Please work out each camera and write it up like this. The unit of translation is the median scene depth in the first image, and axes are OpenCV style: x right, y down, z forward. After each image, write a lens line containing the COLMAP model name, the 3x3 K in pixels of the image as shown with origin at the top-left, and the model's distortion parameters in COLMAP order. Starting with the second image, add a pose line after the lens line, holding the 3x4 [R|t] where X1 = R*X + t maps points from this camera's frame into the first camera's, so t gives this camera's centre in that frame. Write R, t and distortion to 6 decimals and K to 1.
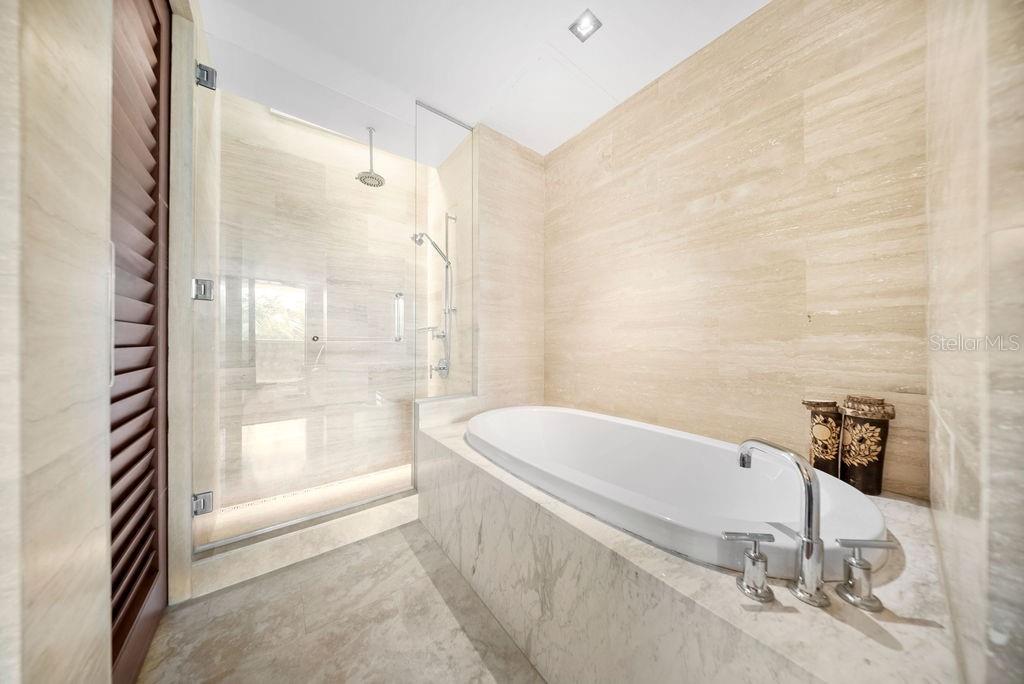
lens RADIAL K [[305.2, 0, 511.5], [0, 305.2, 343.7], [0, 0, 1]] dist [0.007862, -0.005261]
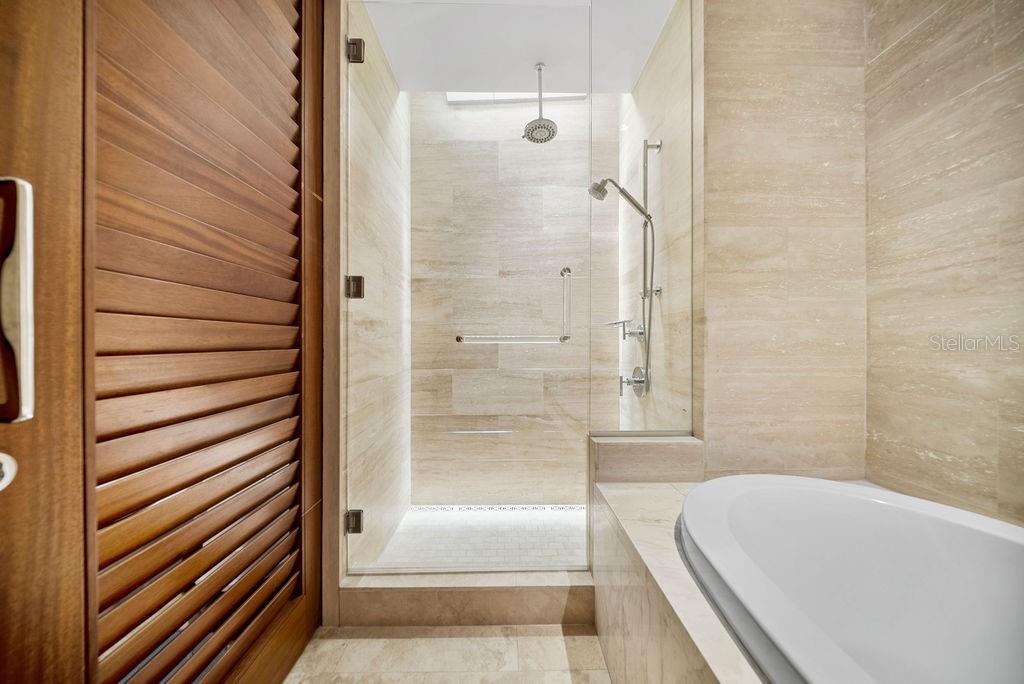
lens RADIAL K [[305.2, 0, 511.5], [0, 305.2, 343.7], [0, 0, 1]] dist [0.007862, -0.005261]
pose [[0.801177, -0.002494, -0.598422, -0.057850], [0.000544, 0.999994, -0.003440, 0.000110], [0.598427, 0.002431, 0.801174, 0.345373]]
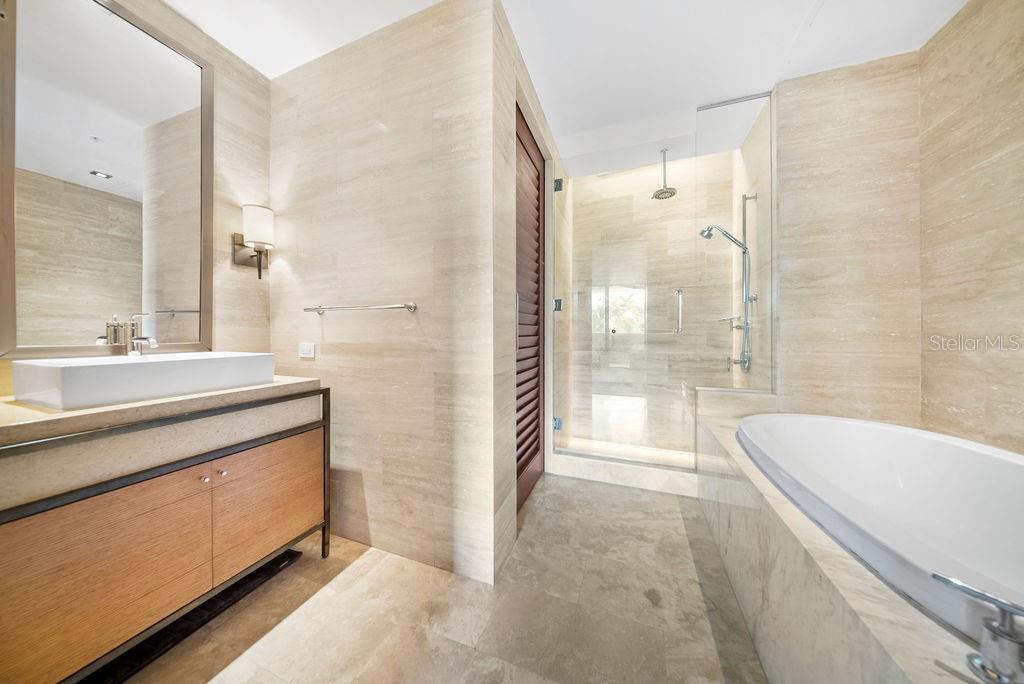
lens RADIAL K [[308.7, 0, 511.6], [0, 308.7, 337.3], [0, 0, 1]] dist [-0.005730, 0.000030]
pose [[0.515918, 0.003840, -0.856630, 0.248372], [0.000438, 0.999989, 0.004746, 0.002555], [0.856638, -0.002824, 0.515910, -0.103937]]
